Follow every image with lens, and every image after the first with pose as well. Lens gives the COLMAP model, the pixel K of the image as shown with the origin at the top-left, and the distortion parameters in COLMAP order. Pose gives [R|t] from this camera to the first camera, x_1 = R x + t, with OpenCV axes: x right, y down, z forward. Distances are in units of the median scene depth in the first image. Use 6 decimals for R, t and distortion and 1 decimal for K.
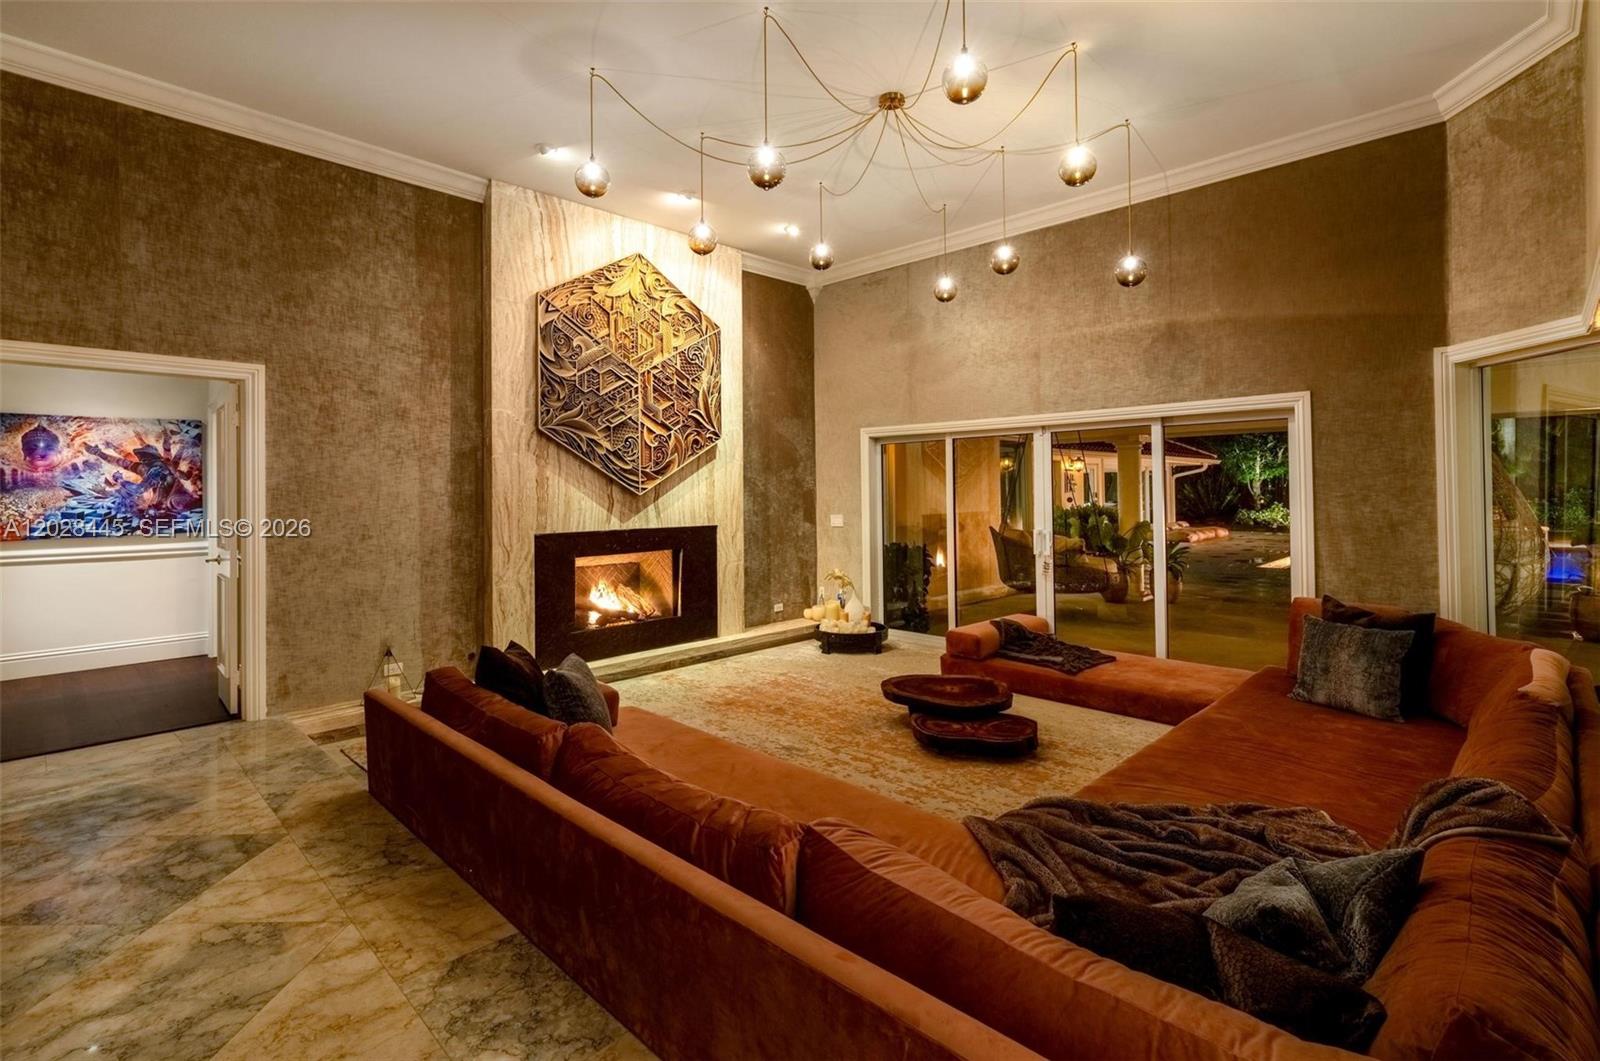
lens RADIAL K [[753.2, 0, 799.5], [0, 753.2, 479.4], [0, 0, 1]] dist [0.002648, 0.001885]
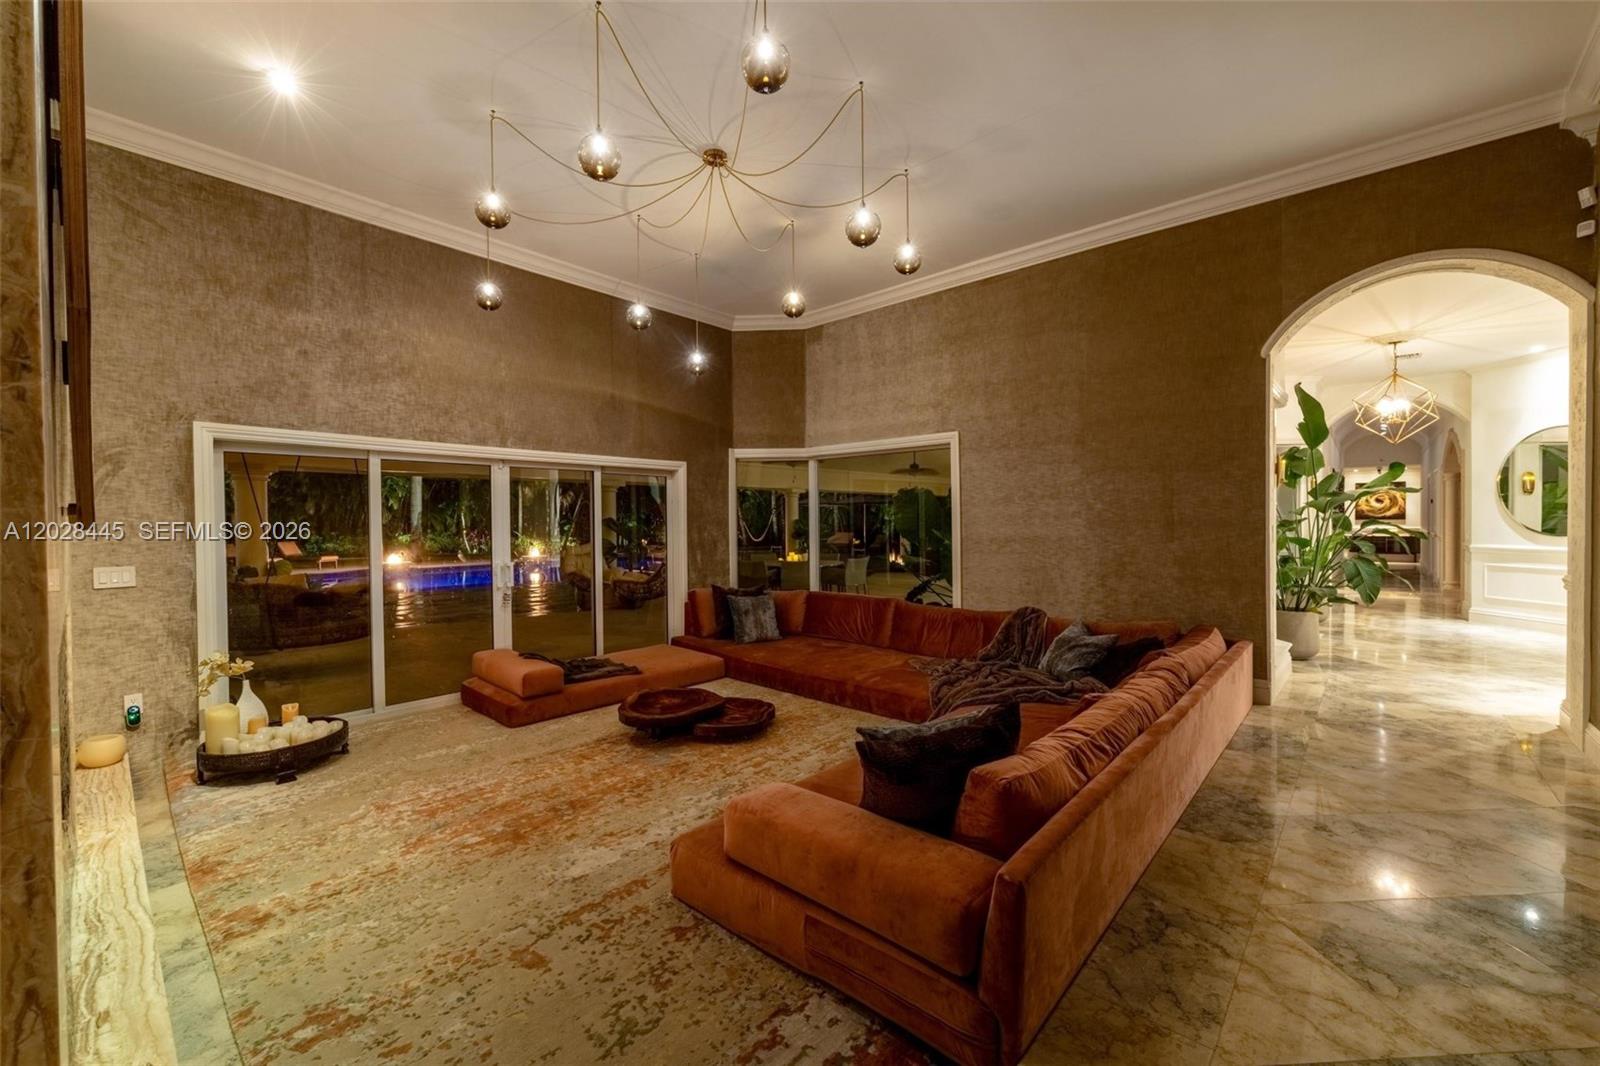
lens RADIAL K [[643.4, 0, 802.7], [0, 643.4, 526.4], [0, 0, 1]] dist [0.000379, 0.000297]
pose [[-0.058221, 0.003283, 0.998298, -0.660299], [-0.006428, 0.999973, -0.003664, 0.022900], [-0.998283, -0.006631, -0.058198, 0.764601]]
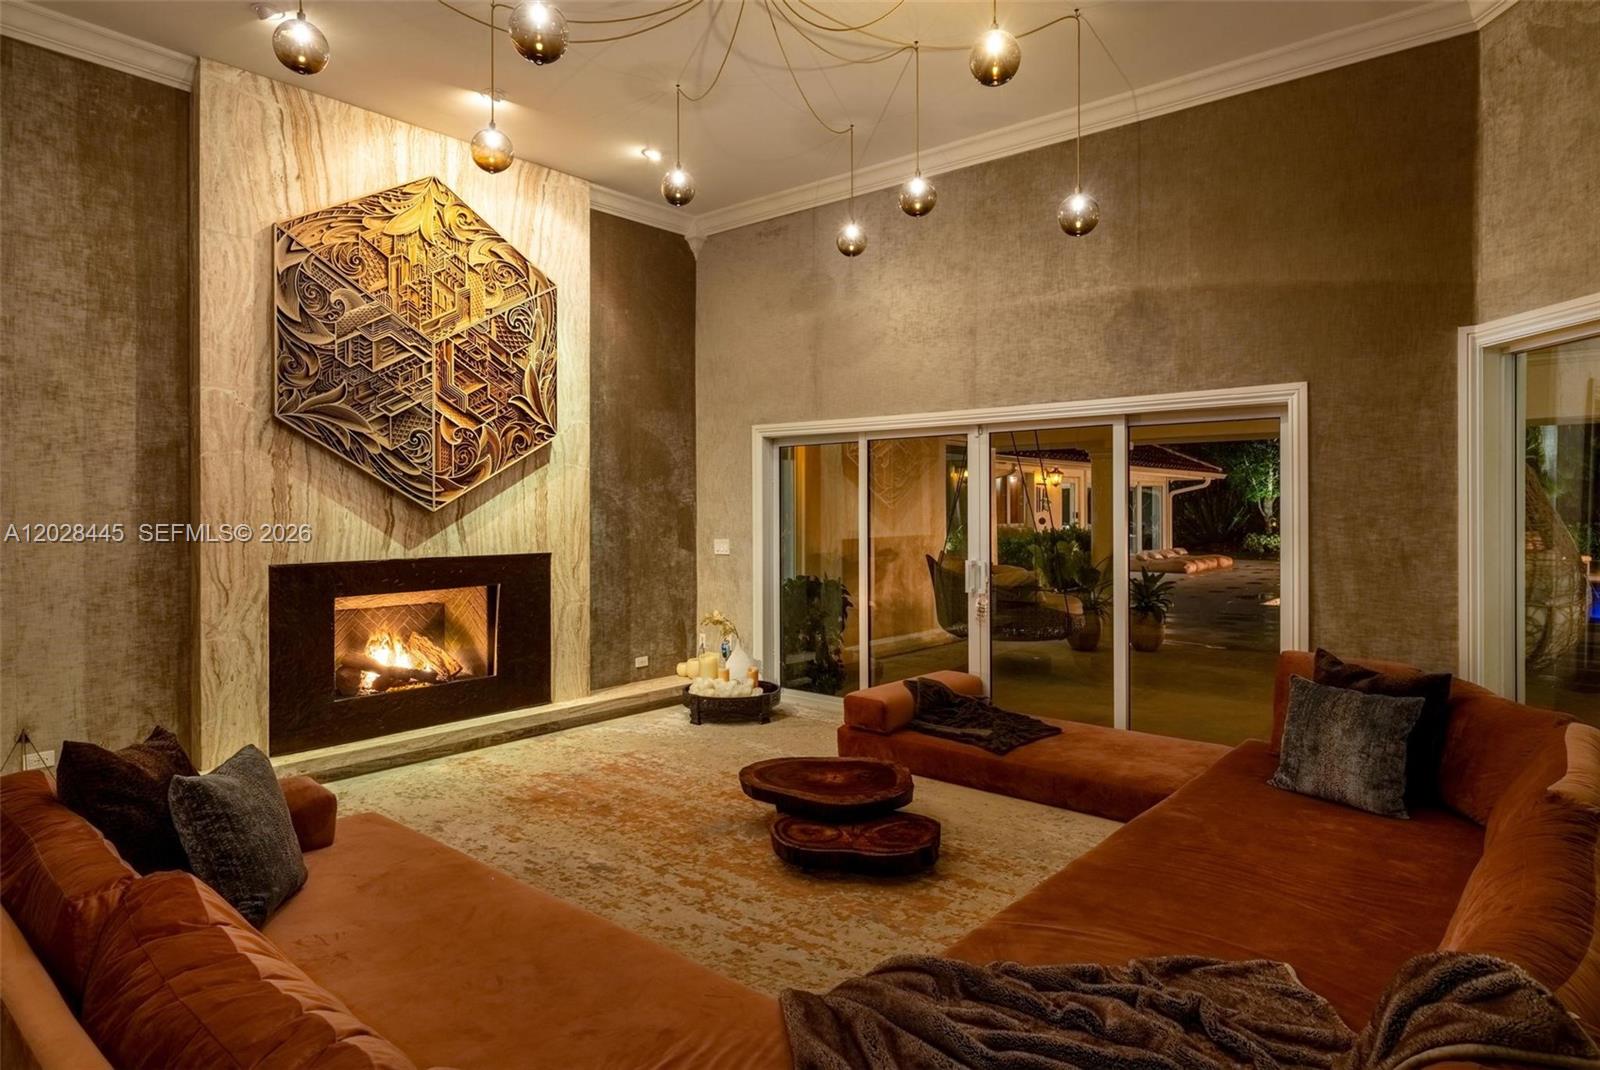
lens RADIAL K [[926.5, 0, 810.3], [0, 926.5, 508.8], [0, 0, 1]] dist [0.003915, 0.000250]
pose [[0.996668, 0.007700, 0.081205, 0.091242], [-0.009022, 0.999833, 0.015916, 0.001212], [-0.081069, -0.016595, 0.996570, 0.092815]]
